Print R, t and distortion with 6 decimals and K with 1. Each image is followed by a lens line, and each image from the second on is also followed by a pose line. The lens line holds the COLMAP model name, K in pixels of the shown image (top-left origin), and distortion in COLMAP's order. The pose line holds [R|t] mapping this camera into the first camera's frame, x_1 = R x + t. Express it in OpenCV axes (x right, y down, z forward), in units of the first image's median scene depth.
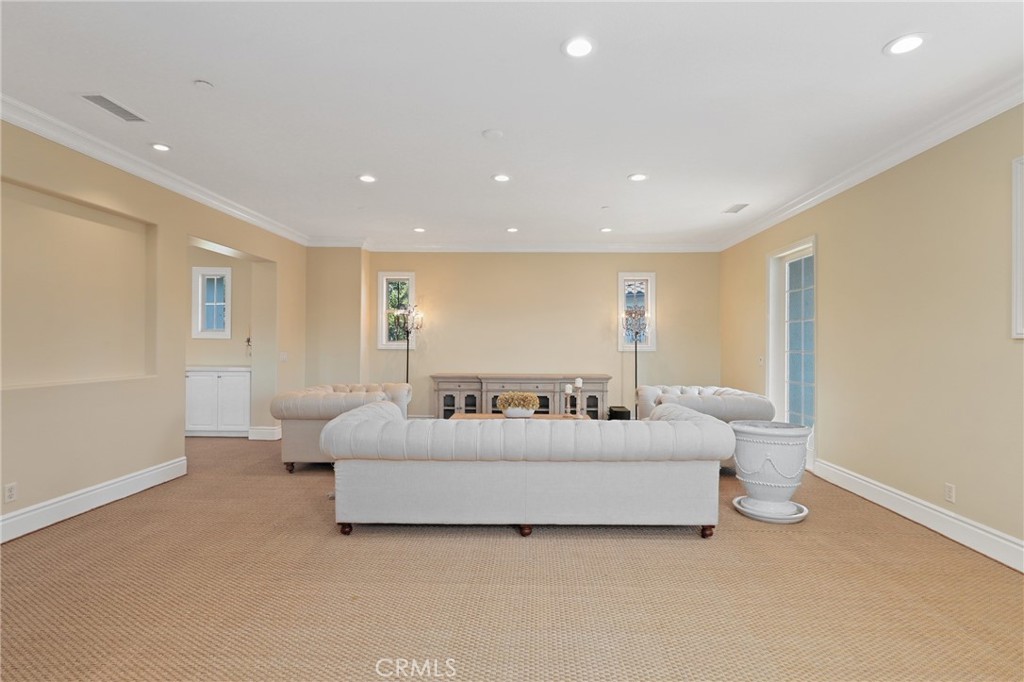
lens RADIAL K [[481.2, 0, 519.4], [0, 481.2, 335.3], [0, 0, 1]] dist [0.004467, 0.000134]
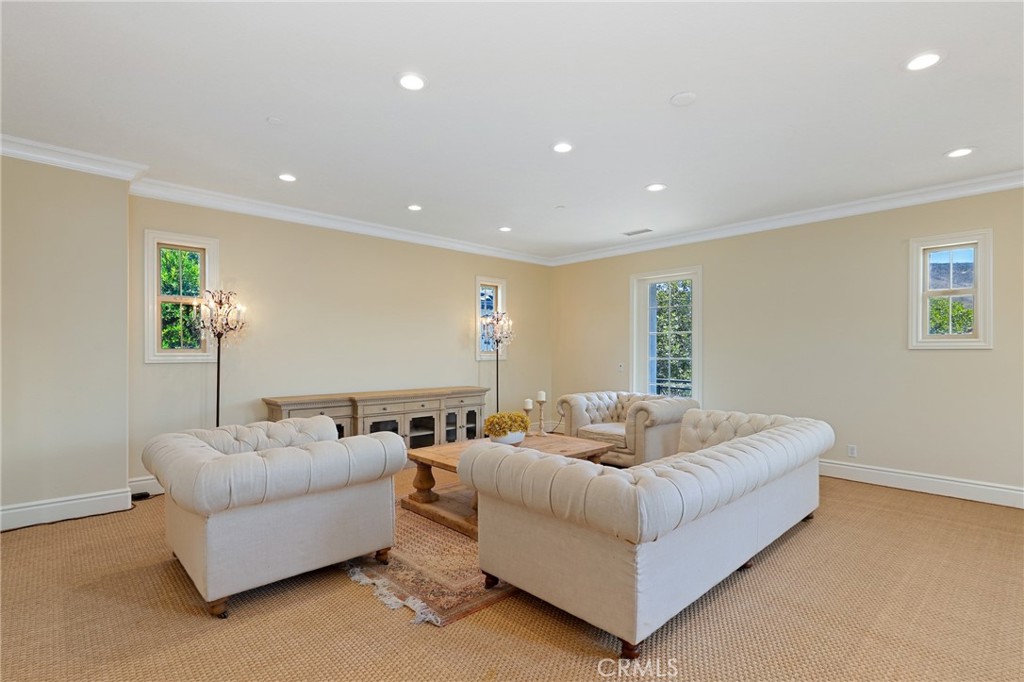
lens RADIAL K [[481.2, 0, 502.9], [0, 481.2, 350.3], [0, 0, 1]] dist [0.004467, 0.000134]
pose [[0.709336, 0.002753, 0.704865, -0.458789], [-0.011269, 0.999909, 0.007435, 0.006446], [-0.704780, -0.013217, 0.709302, 0.341960]]
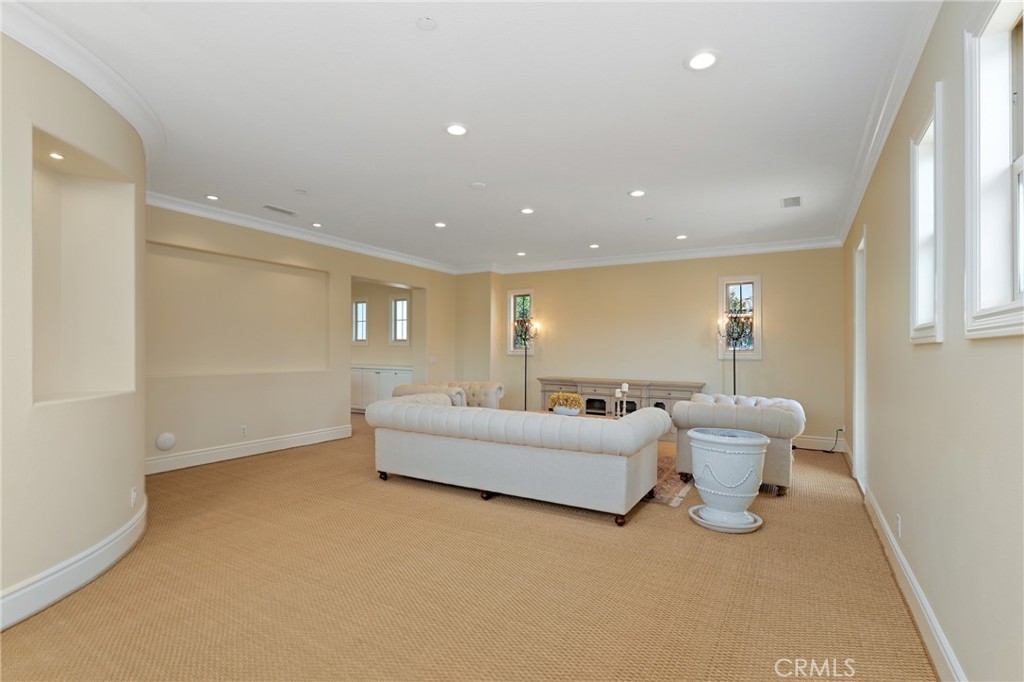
lens RADIAL K [[481.2, 0, 515.2], [0, 481.2, 346.7], [0, 0, 1]] dist [0.004467, 0.000134]
pose [[0.873251, 0.001181, -0.487268, 0.354541], [0.002320, 0.999976, 0.006581, 0.000753], [0.487264, -0.006877, 0.873227, -0.038588]]
